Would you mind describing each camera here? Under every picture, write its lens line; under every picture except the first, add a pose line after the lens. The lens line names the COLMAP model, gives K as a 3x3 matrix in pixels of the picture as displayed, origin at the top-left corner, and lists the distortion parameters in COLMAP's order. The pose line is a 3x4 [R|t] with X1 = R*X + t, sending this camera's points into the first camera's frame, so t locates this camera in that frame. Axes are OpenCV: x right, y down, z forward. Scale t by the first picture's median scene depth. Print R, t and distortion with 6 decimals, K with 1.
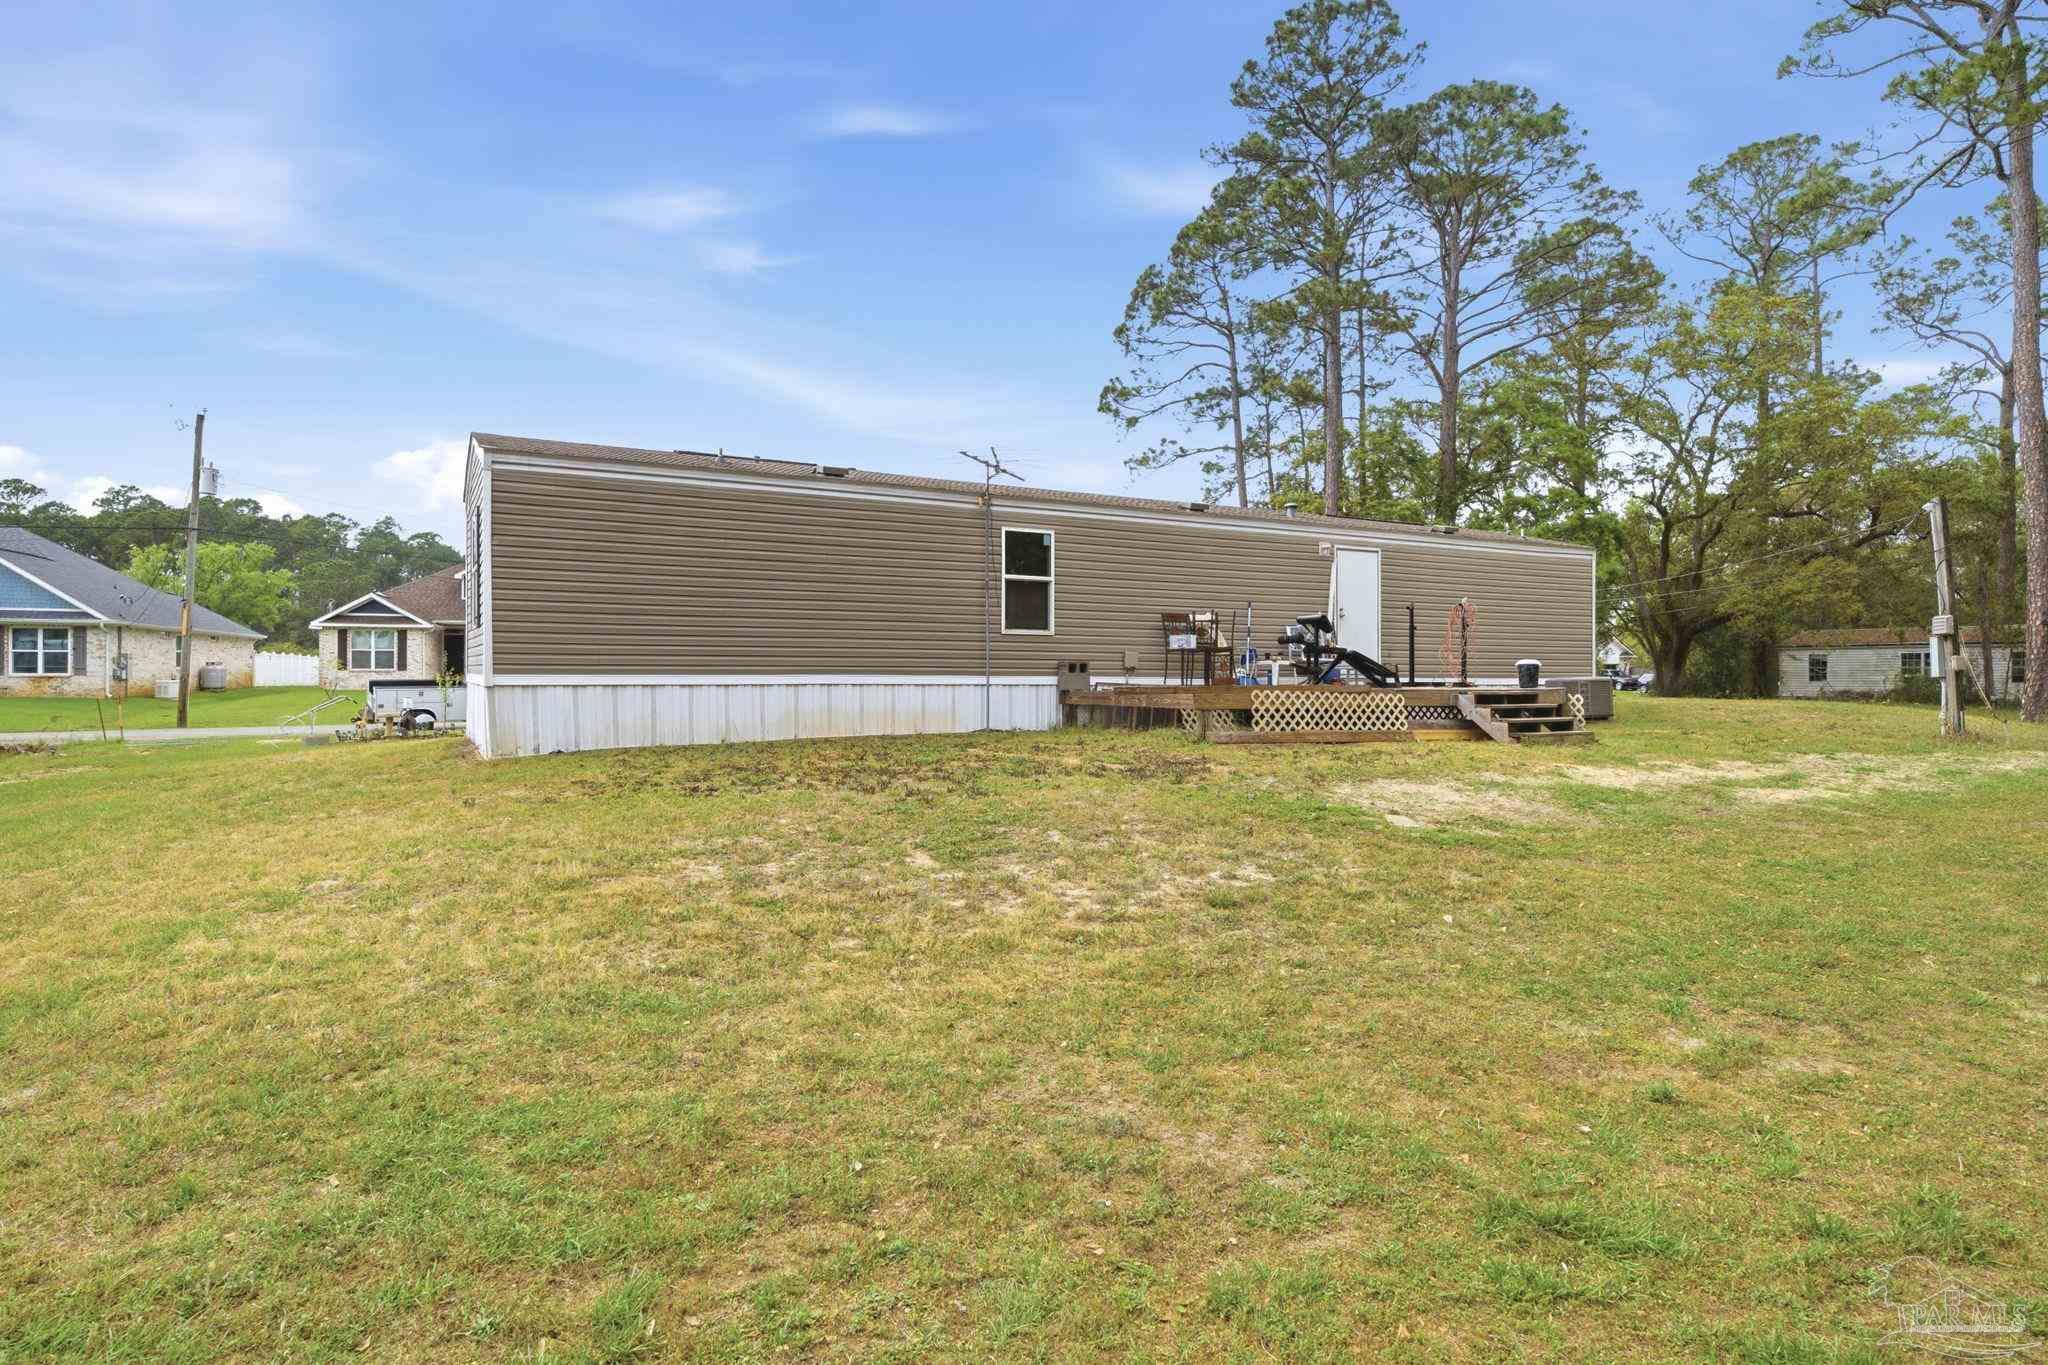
lens RADIAL K [[1202.9, 0, 1046.1], [0, 1202.9, 651.5], [0, 0, 1]] dist [0.016931, 0.001904]
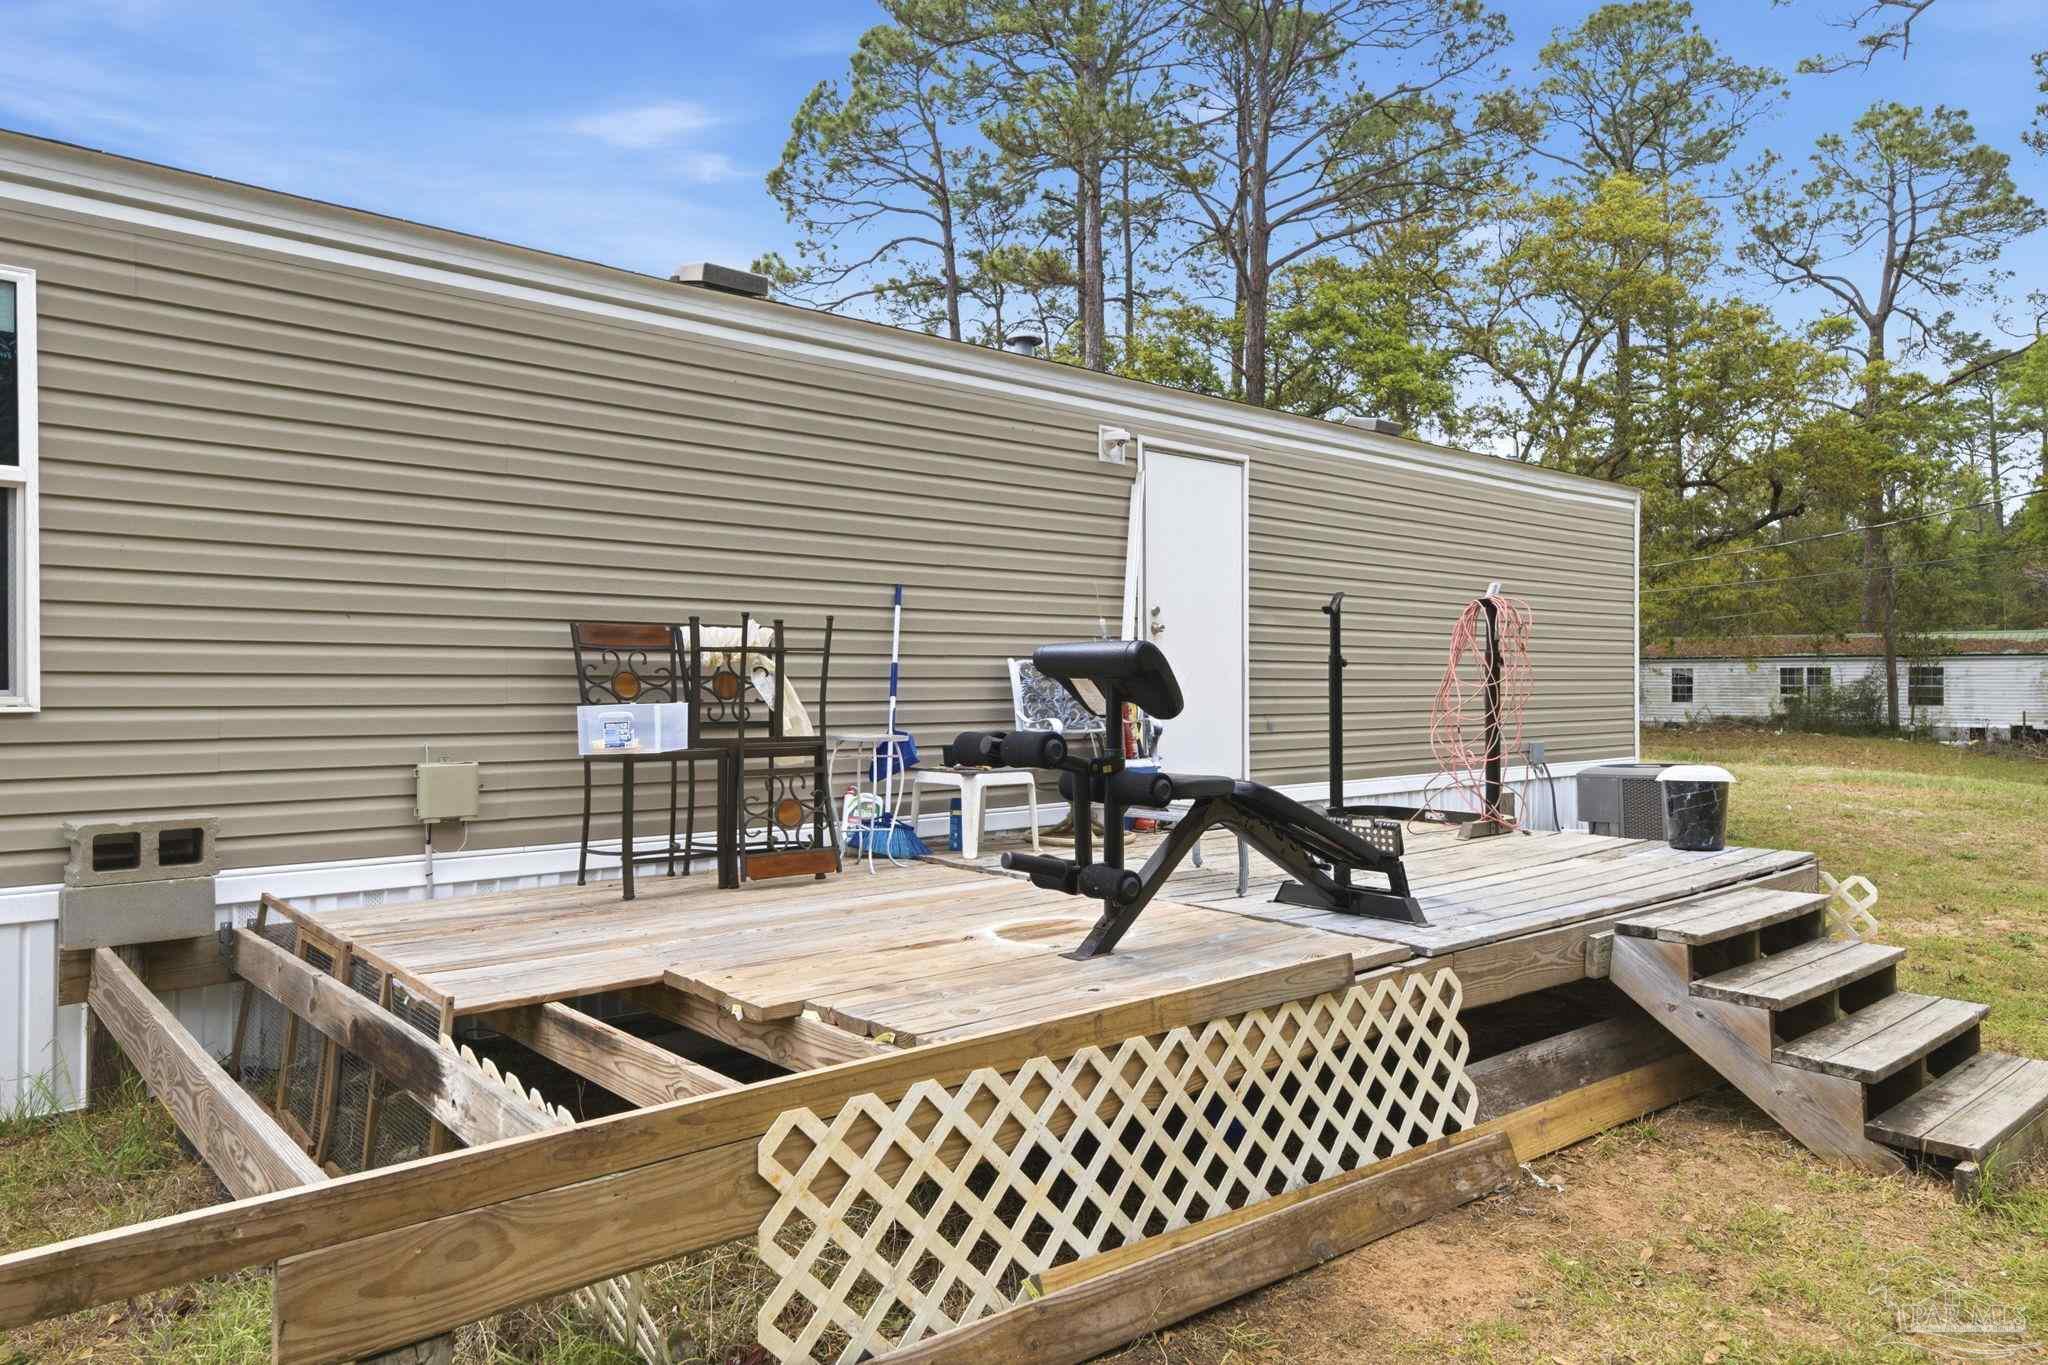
lens RADIAL K [[1332.8, 0, 1024.0], [0, 1332.8, 682.5], [0, 0, 1]] dist [0.018169, 0.000664]
pose [[0.981201, -0.001875, 0.192980, 0.054277], [-0.002967, 0.999688, 0.024798, -0.009938], [-0.192967, -0.024904, 0.980889, 0.259369]]
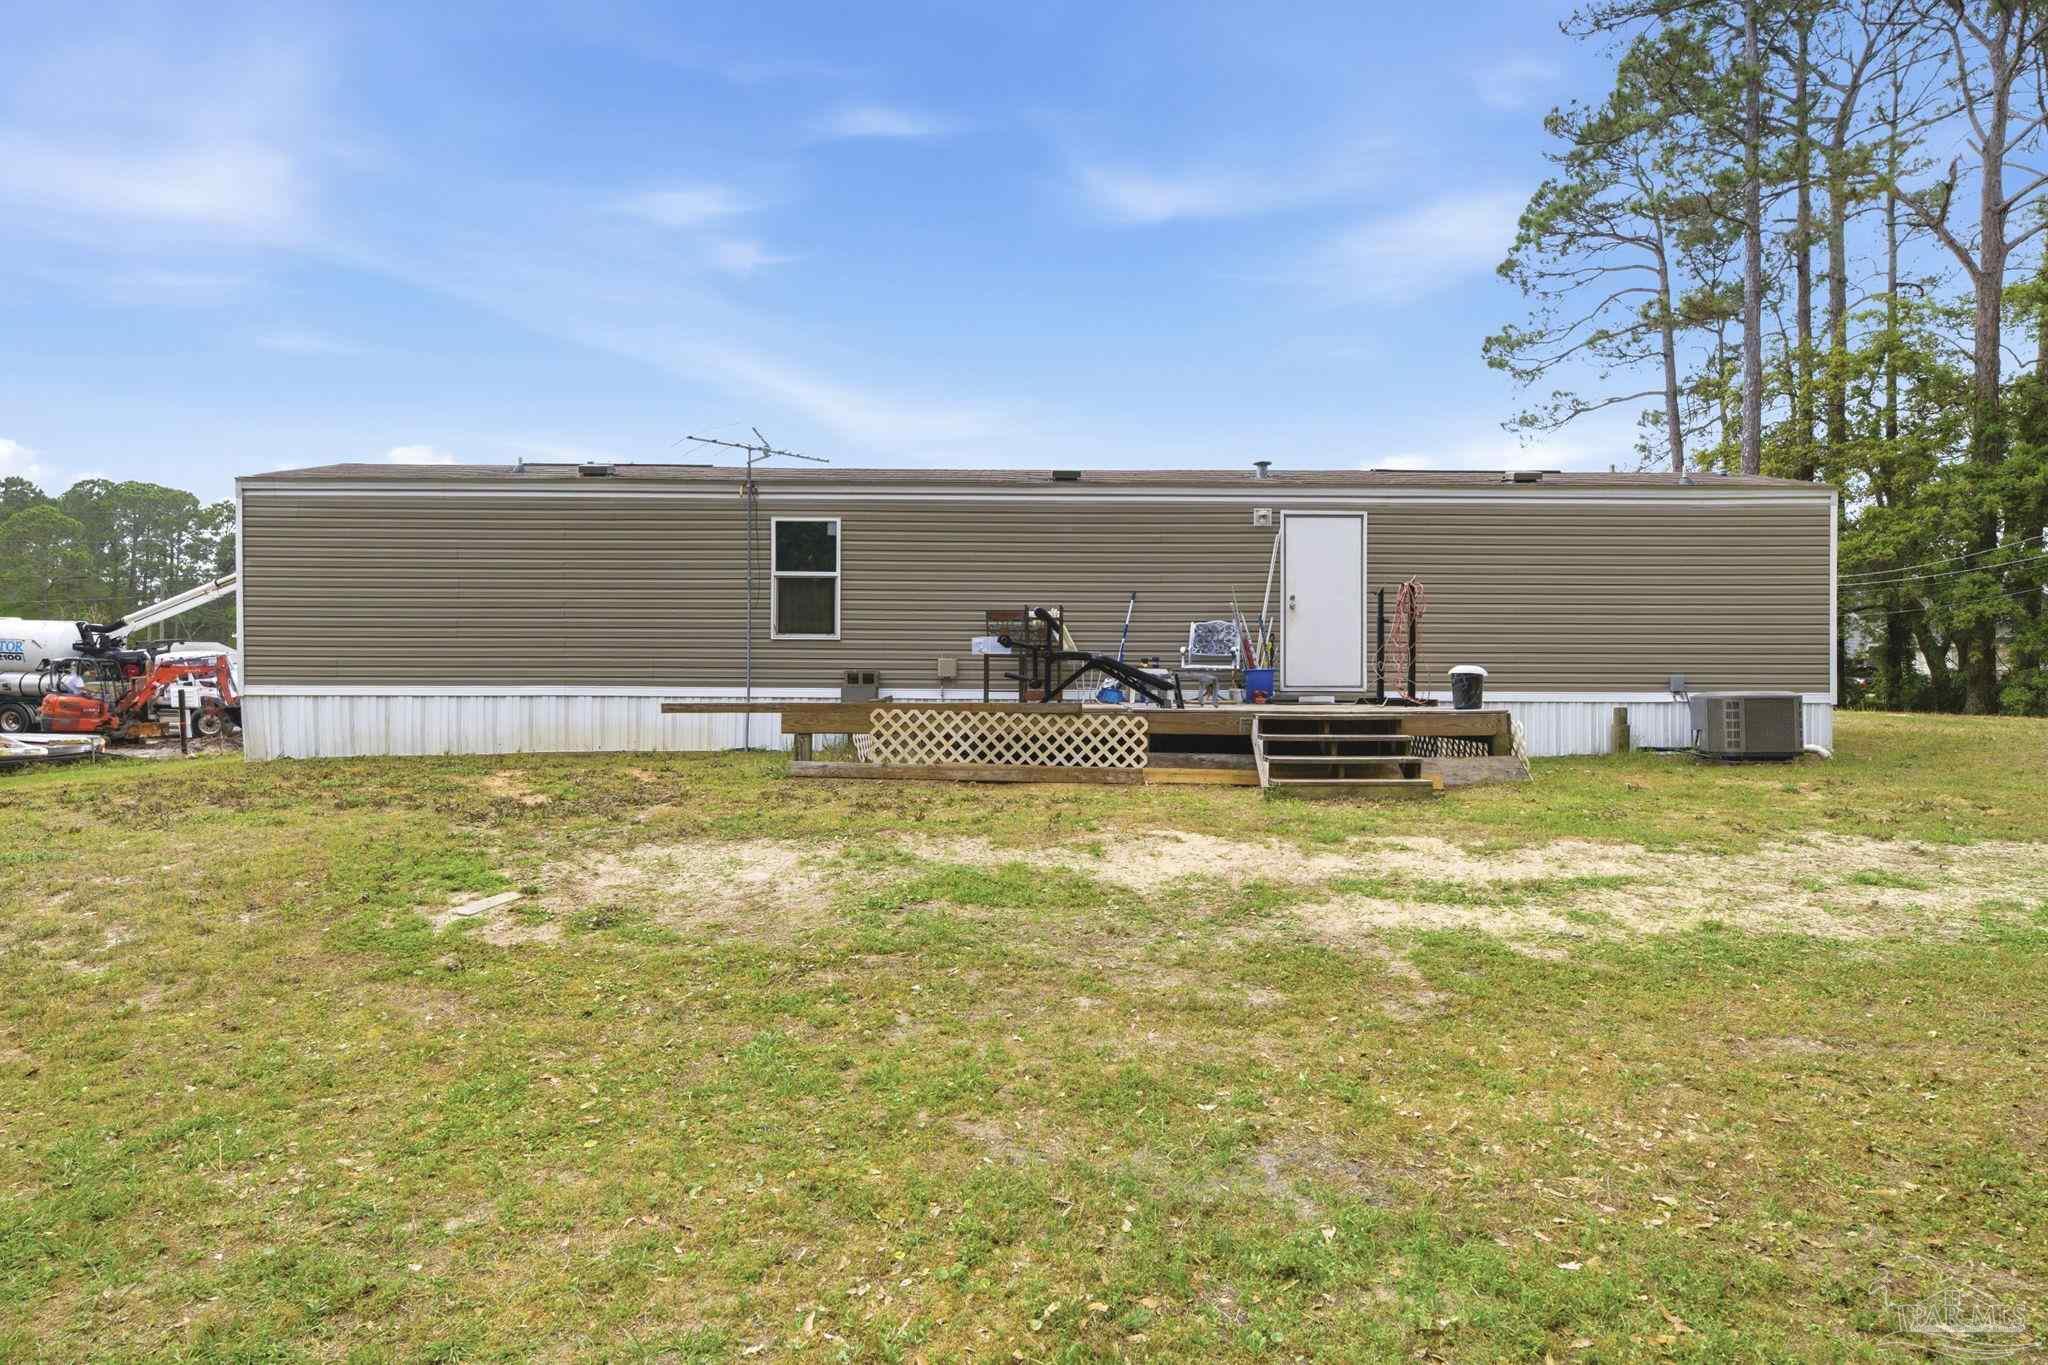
lens RADIAL K [[1202.9, 0, 1046.1], [0, 1202.9, 651.5], [0, 0, 1]] dist [0.016931, 0.001904]
pose [[0.865631, -0.010743, -0.500568, 0.207020], [0.009148, 0.999942, -0.005642, 0.000242], [0.500600, 0.000305, 0.865679, 0.124126]]
